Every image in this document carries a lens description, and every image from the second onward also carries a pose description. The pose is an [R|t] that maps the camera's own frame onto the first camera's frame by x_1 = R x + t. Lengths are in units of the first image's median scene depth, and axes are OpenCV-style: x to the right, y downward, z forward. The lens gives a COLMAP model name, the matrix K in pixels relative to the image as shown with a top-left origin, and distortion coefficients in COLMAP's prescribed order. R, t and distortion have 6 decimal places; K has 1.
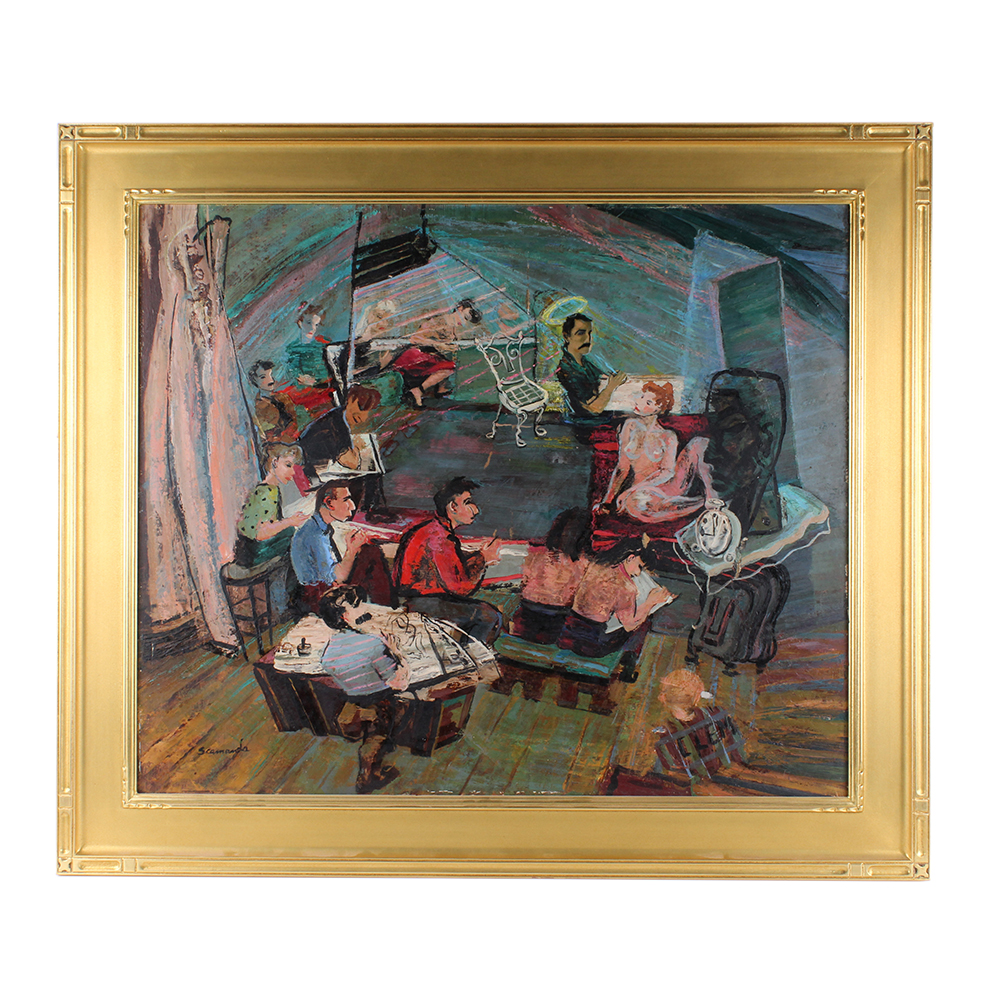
lens RADIAL K [[949.0, 0, 501.3], [0, 949.0, 497.0], [0, 0, 1]] dist [-0.000844, 0.000000]
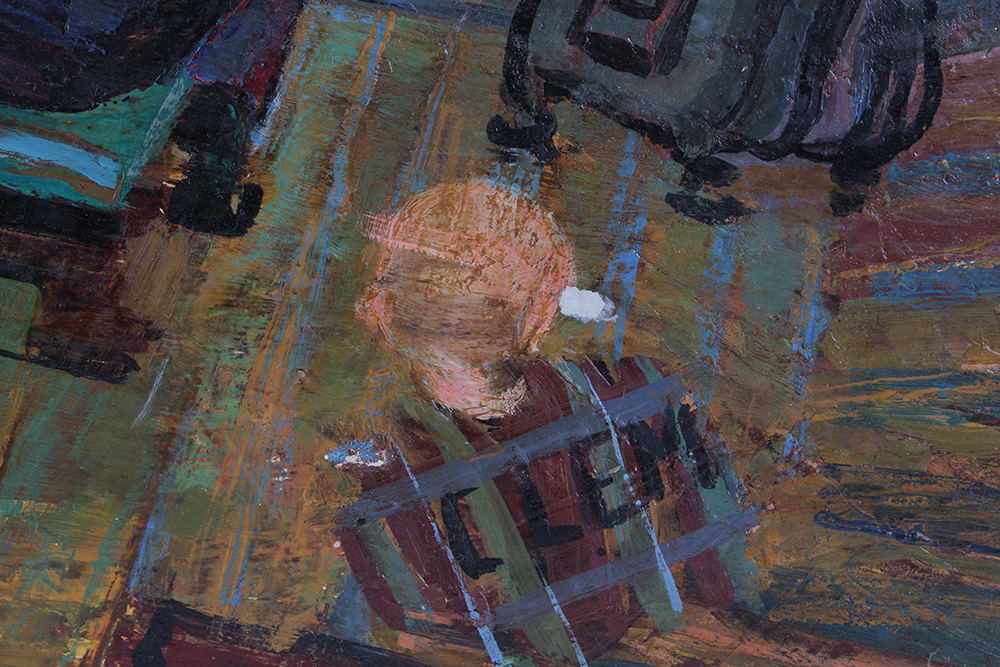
lens RADIAL K [[1632.3, 0, 499.9], [0, 1632.3, 333.8], [0, 0, 1]] dist [0.008968, 0.000000]
pose [[0.998691, 0.034616, -0.037669, 0.210727], [-0.025371, 0.974516, 0.222878, 0.133927], [0.044425, -0.221630, 0.974118, 0.640495]]
